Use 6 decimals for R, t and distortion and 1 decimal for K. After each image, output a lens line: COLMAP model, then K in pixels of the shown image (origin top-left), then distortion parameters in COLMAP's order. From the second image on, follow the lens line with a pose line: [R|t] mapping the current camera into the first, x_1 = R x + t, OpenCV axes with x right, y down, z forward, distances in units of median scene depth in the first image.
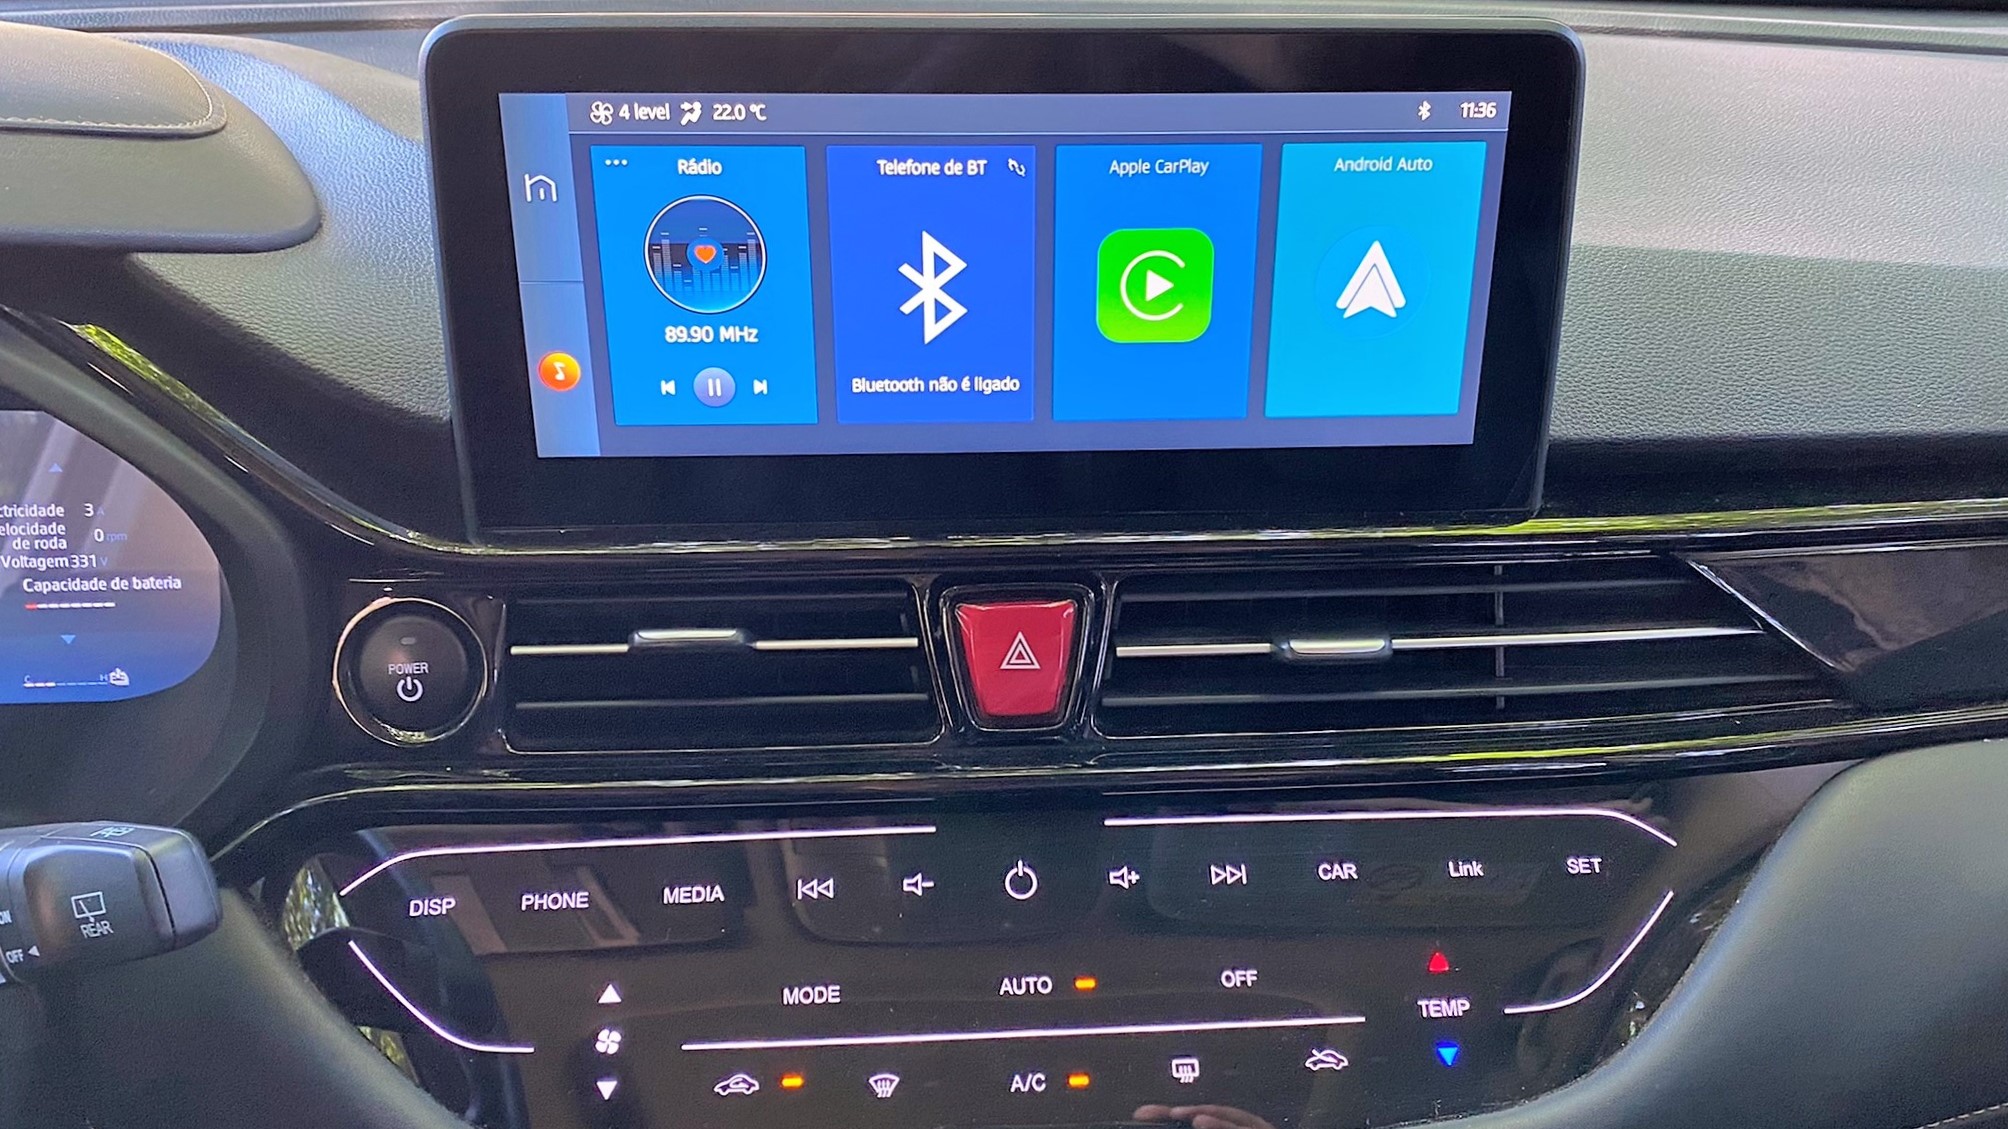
lens RADIAL K [[1646.2, 0, 1056.4], [0, 1646.2, 518.0], [0, 0, 1]] dist [0.030940, -0.001178]
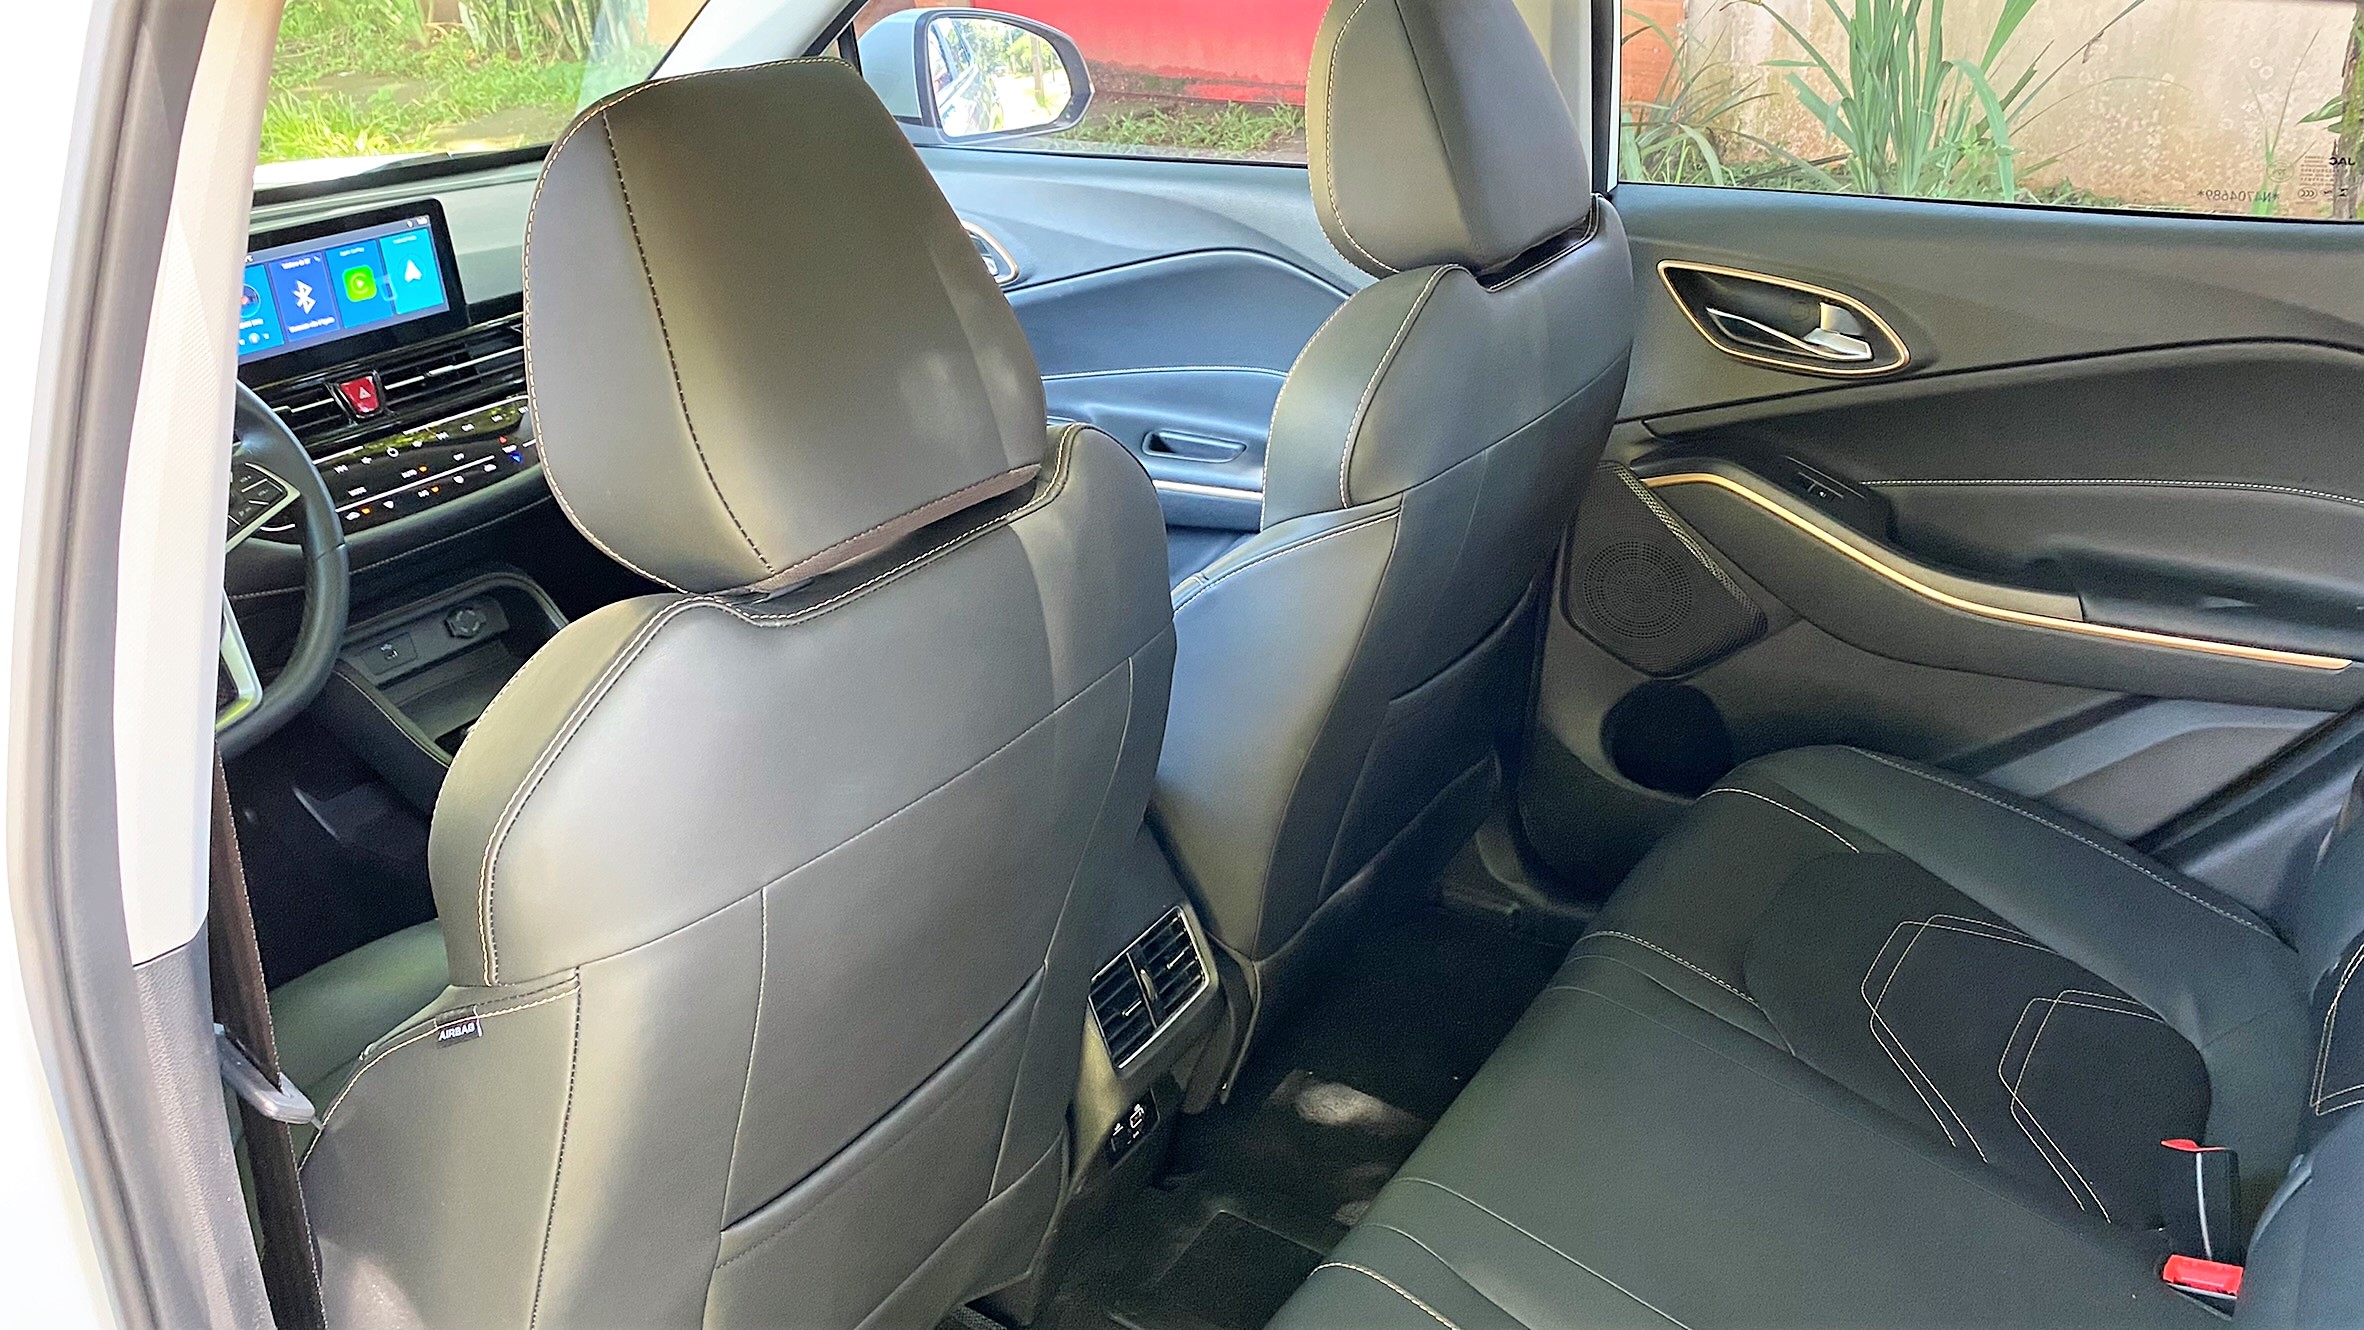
lens RADIAL K [[1743.4, 0, 1182.0], [0, 1743.4, 665.0], [0, 0, 1]] dist [0.058889, -0.153373]
pose [[0.592450, -0.364912, 0.718222, -1.946604], [0.361468, 0.917158, 0.167817, 0.638222], [-0.719961, 0.160191, 0.675274, -2.785213]]
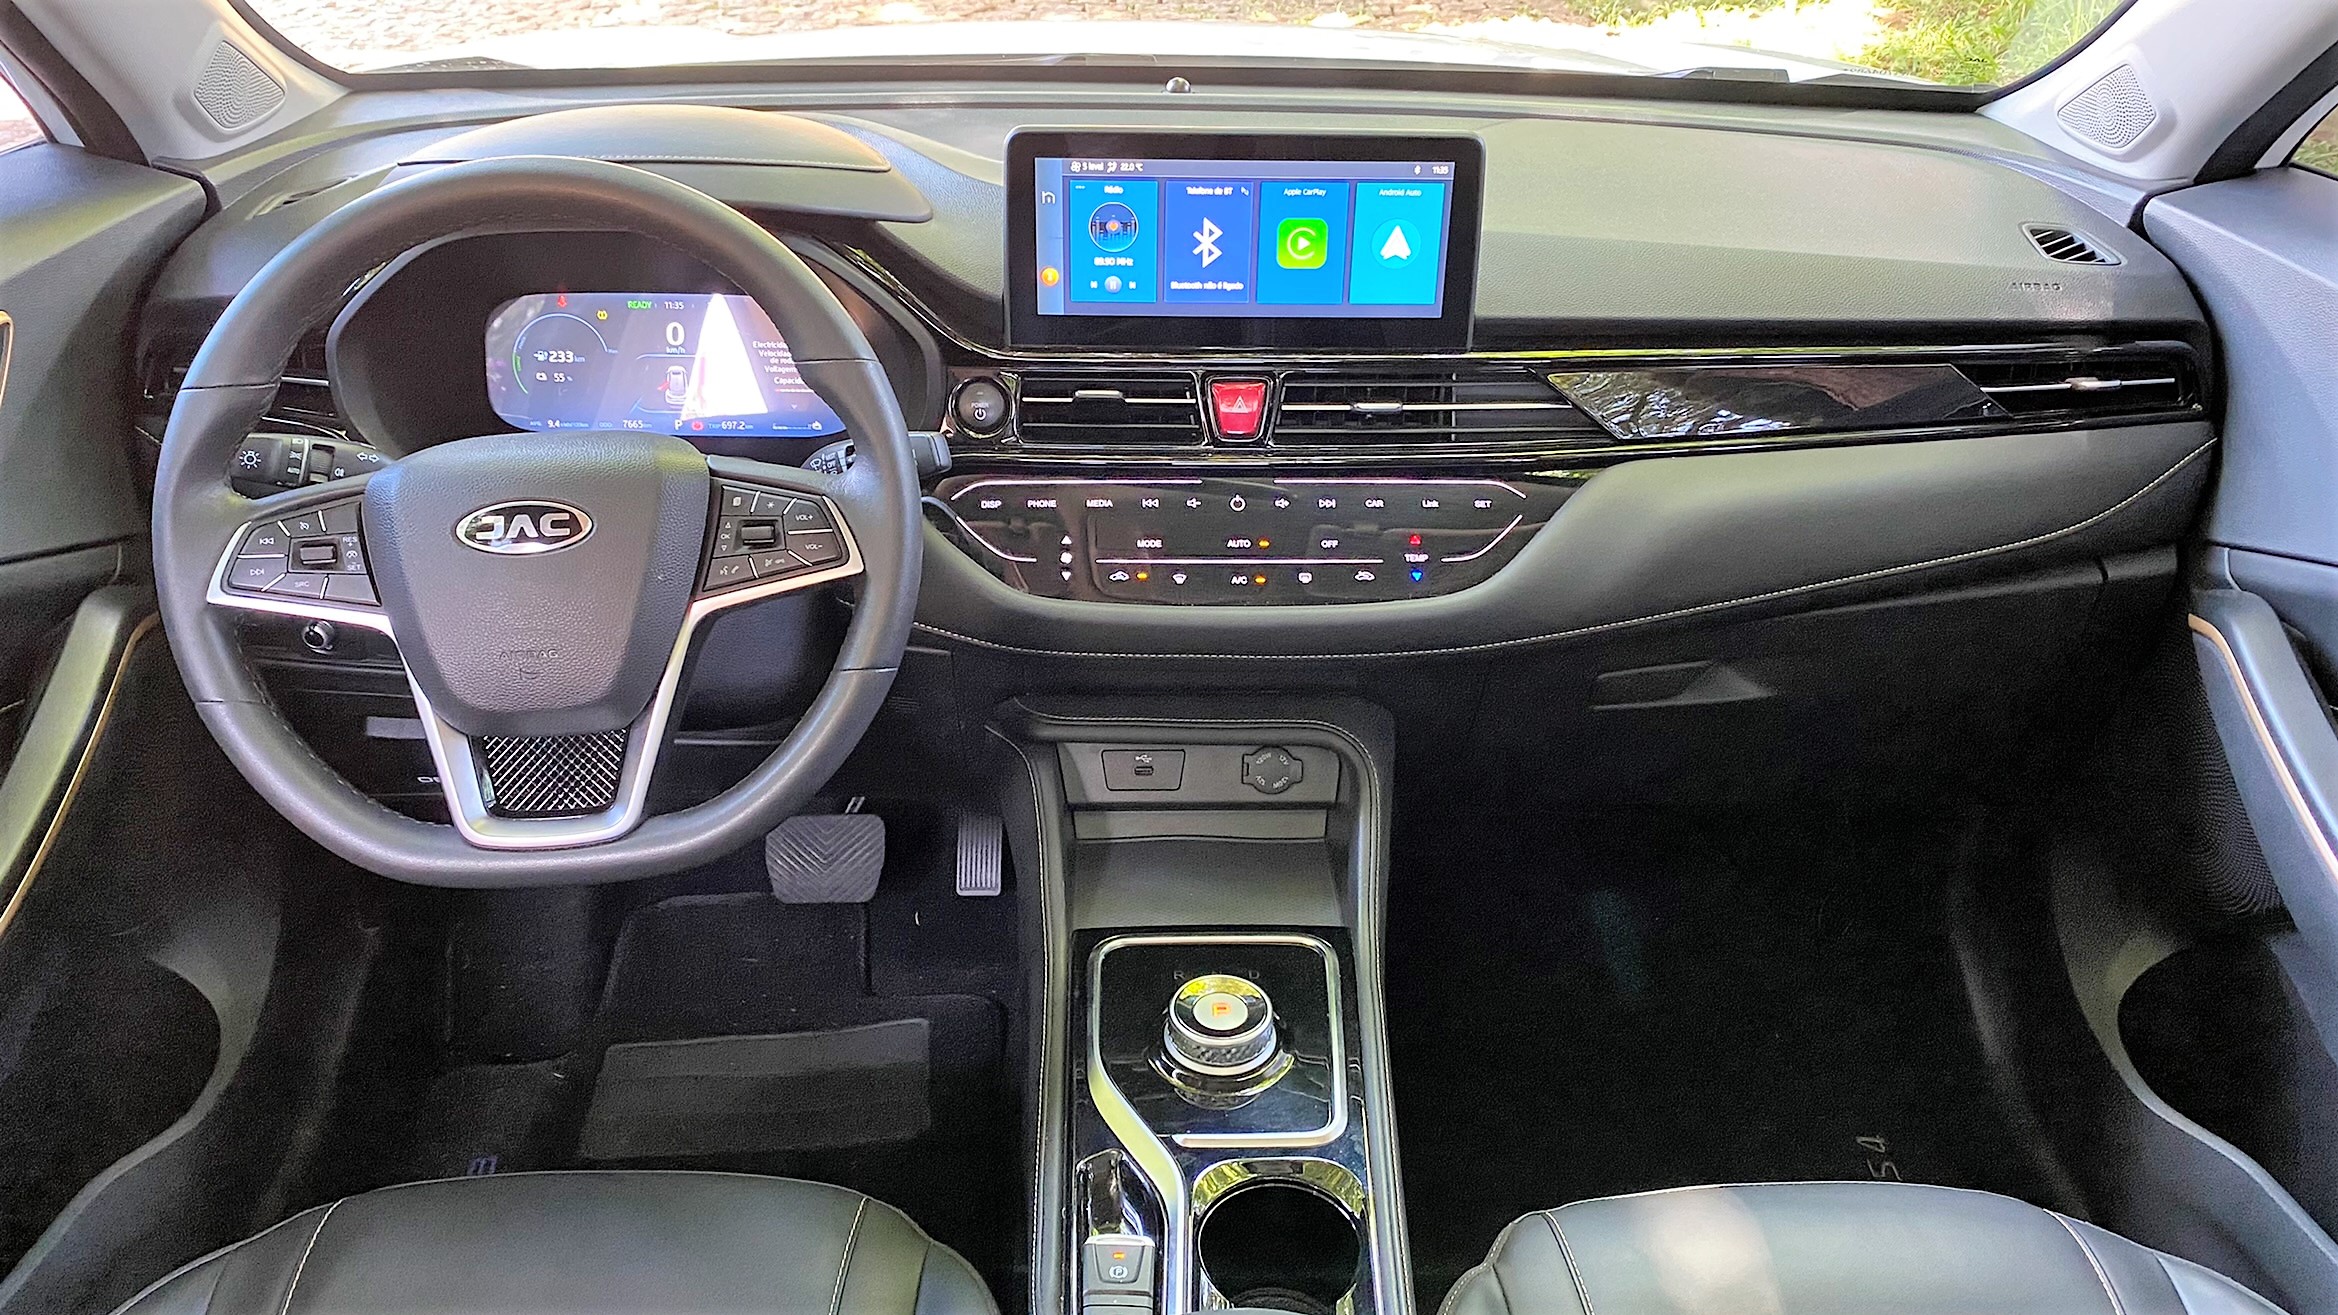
lens RADIAL K [[1724.2, 0, 1169.0], [0, 1724.2, 657.5], [0, 0, 1]] dist [0.058889, -0.153373]
pose [[0.999066, 0.025205, -0.035100, -0.027977], [-0.022605, 0.997105, 0.072597, 0.269227], [0.036828, -0.071736, 0.996744, -1.486555]]
